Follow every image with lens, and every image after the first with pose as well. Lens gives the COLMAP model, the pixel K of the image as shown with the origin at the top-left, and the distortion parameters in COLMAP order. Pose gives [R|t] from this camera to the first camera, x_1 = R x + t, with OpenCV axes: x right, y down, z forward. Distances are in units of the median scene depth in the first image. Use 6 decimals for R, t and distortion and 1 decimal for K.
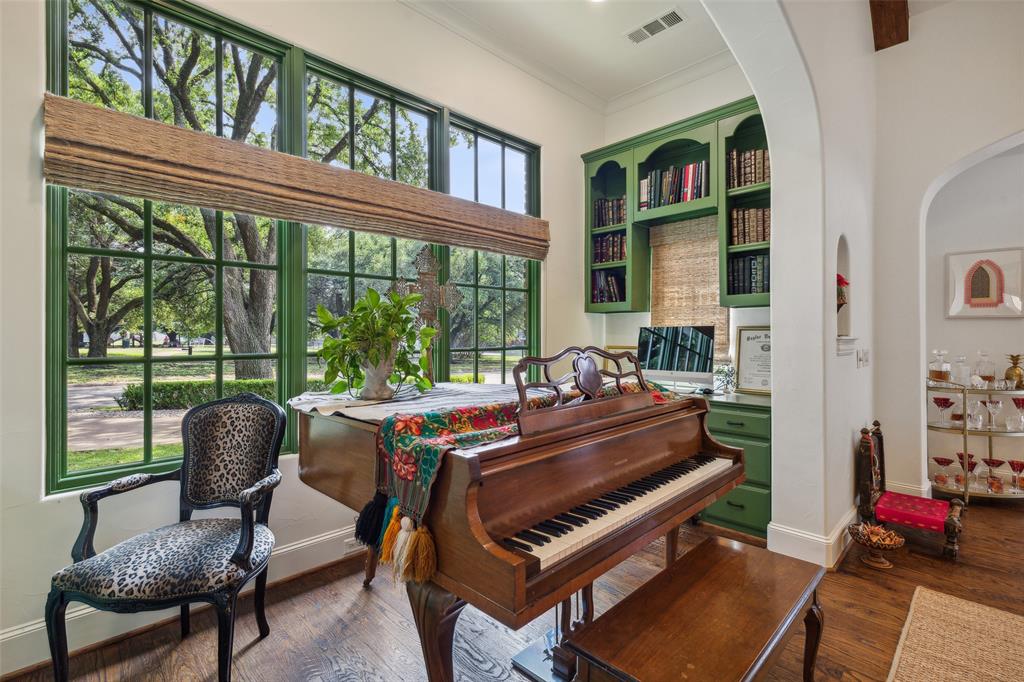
lens RADIAL K [[465.5, 0, 507.3], [0, 465.5, 335.9], [0, 0, 1]] dist [0.008154, -0.000368]
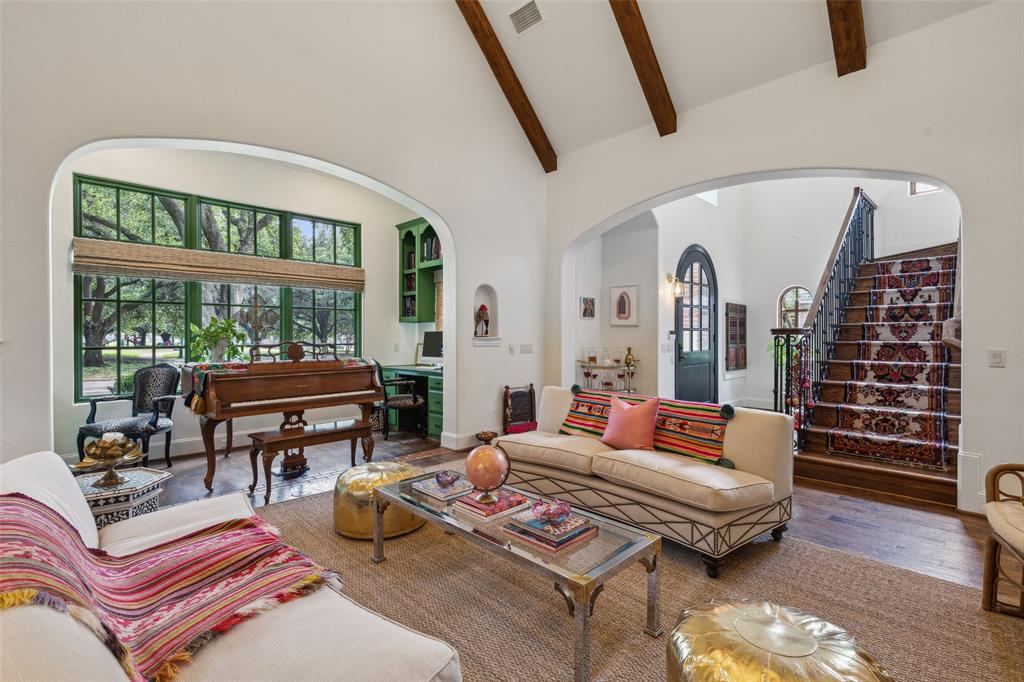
lens RADIAL K [[465.5, 0, 510.2], [0, 465.5, 338.1], [0, 0, 1]] dist [0.008154, -0.000368]
pose [[0.999958, -0.001594, 0.009033, 0.595626], [0.001567, 0.999994, 0.002930, 0.000132], [-0.009037, -0.002916, 0.999955, -0.688502]]
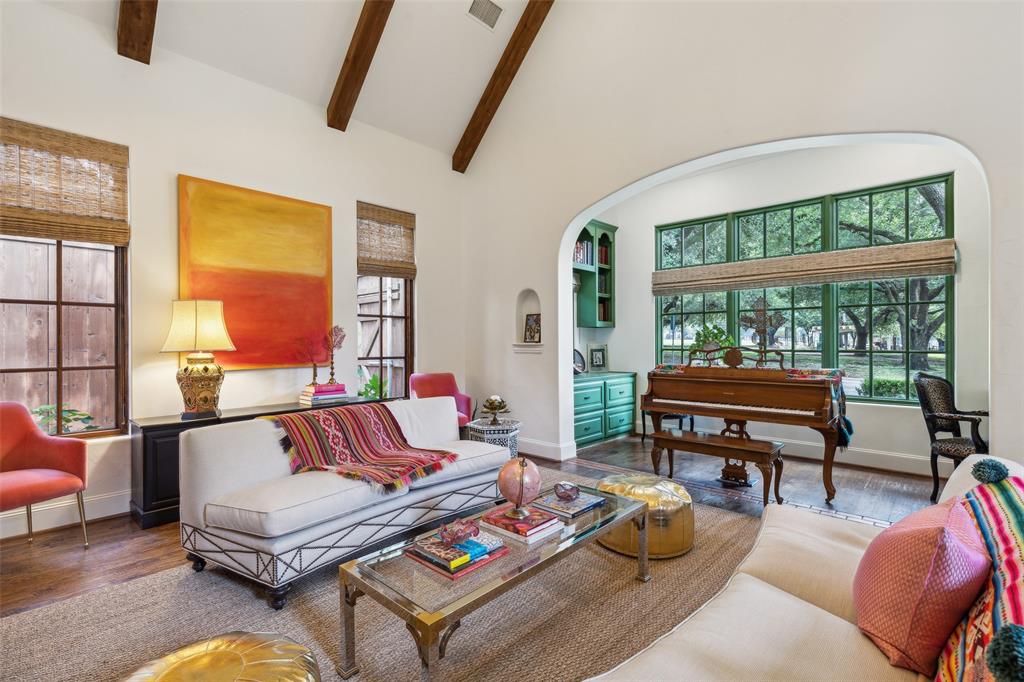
lens RADIAL K [[465.5, 0, 505.4], [0, 465.5, 338.3], [0, 0, 1]] dist [0.008154, -0.000368]
pose [[0.060696, -0.005170, -0.998143, 1.134467], [-0.000373, 0.999986, -0.005202, -0.002292], [0.998156, 0.000688, 0.060693, -0.141570]]
